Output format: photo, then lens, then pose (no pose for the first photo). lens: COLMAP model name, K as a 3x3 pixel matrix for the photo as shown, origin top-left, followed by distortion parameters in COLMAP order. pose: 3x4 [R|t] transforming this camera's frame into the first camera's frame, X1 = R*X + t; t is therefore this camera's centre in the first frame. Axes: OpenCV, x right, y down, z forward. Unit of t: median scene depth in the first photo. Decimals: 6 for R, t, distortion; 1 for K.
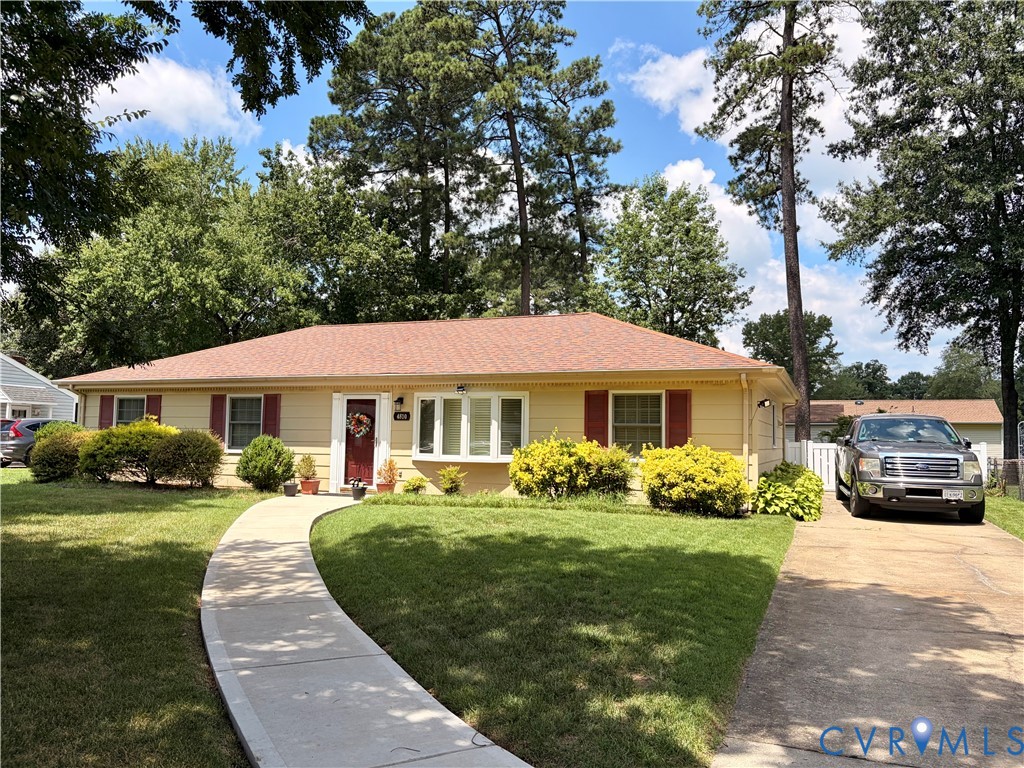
lens RADIAL K [[786.0, 0, 512.0], [0, 786.0, 384.0], [0, 0, 1]] dist [0.020093, -0.002247]
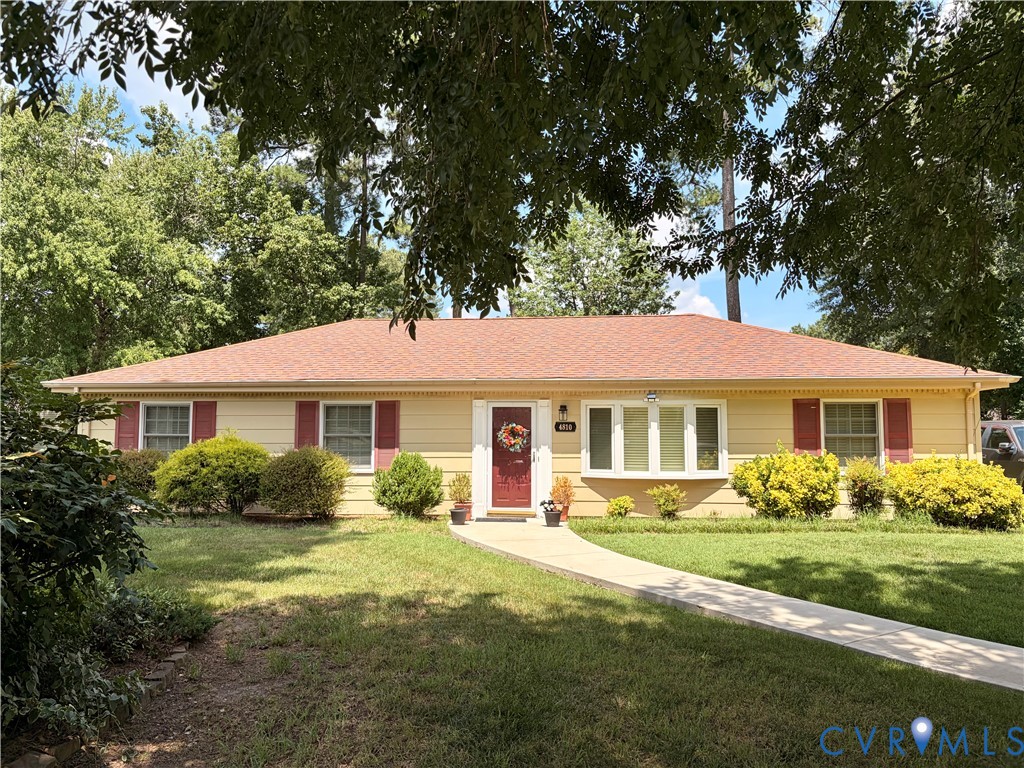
lens RADIAL K [[774.2, 0, 512.0], [0, 774.2, 384.0], [0, 0, 1]] dist [0.011373, 0.001244]
pose [[0.955597, 0.006527, 0.294604, -0.262732], [-0.007215, 0.999973, 0.001247, -0.004226], [-0.294588, -0.003317, 0.955619, 0.115491]]
